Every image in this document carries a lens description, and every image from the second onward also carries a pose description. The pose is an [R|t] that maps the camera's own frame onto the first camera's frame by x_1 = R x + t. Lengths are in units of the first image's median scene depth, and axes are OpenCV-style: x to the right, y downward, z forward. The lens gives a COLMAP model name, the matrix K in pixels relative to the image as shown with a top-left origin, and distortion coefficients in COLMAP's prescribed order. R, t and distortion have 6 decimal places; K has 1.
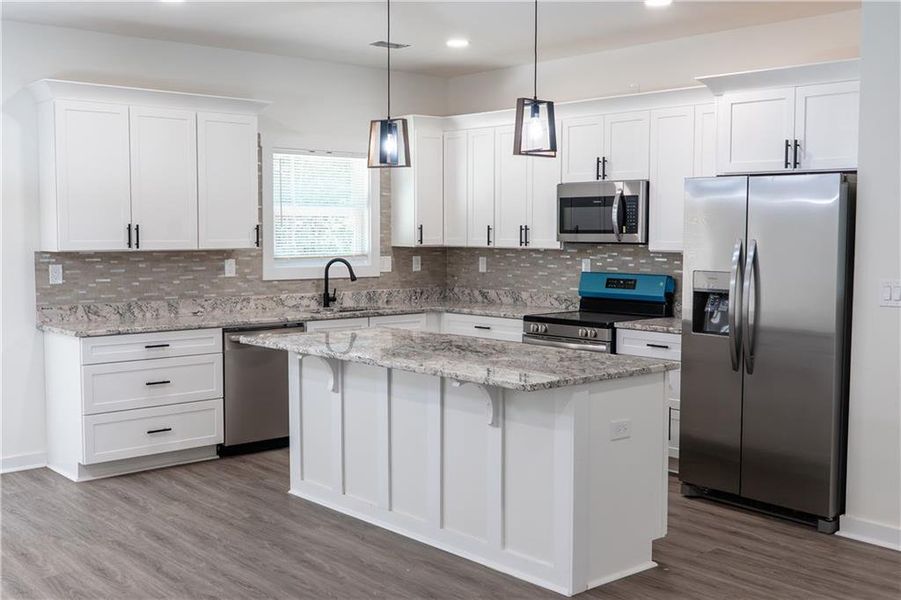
lens RADIAL K [[988.3, 0, 456.0], [0, 988.3, 299.5], [0, 0, 1]] dist [-0.001968, 0.000000]
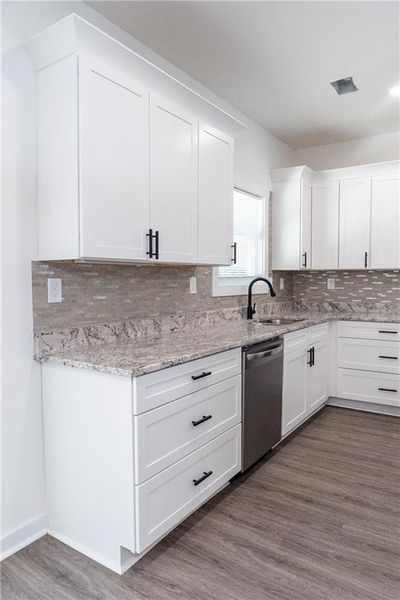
lens RADIAL K [[407.5, 0, 202.8], [0, 407.5, 296.6], [0, 0, 1]] dist [-0.006324, -0.008620]
pose [[0.966649, -0.015768, 0.255619, -0.350253], [0.023224, 0.999388, -0.026174, -0.008523], [-0.255050, 0.031238, 0.966423, 0.607710]]
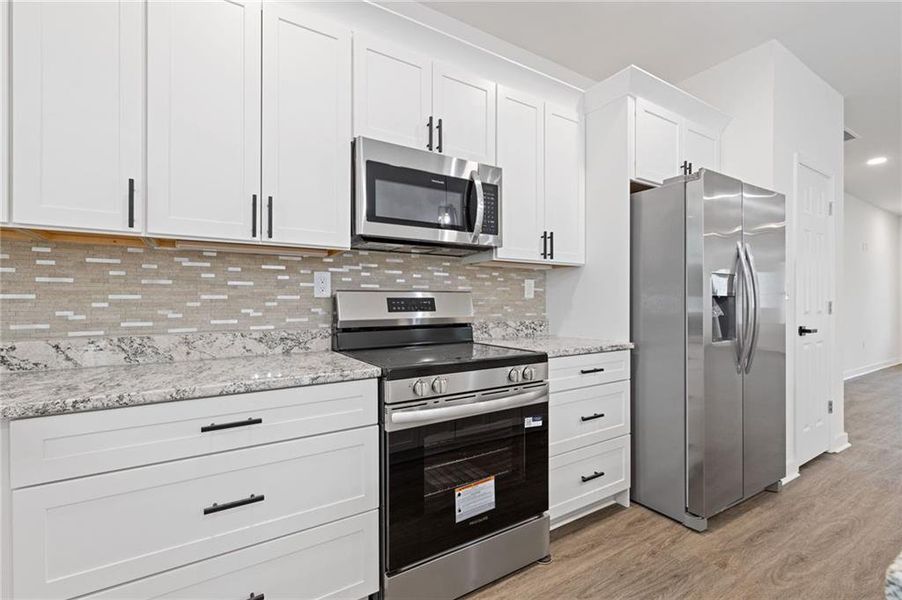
lens RADIAL K [[404.2, 0, 448.9], [0, 404.2, 303.0], [0, 0, 1]] dist [0.007140, -0.001421]
pose [[0.153992, -0.007637, 0.988043, -0.129119], [0.072495, 0.997362, -0.003590, -0.014710], [-0.985409, 0.072181, 0.154139, 0.951802]]
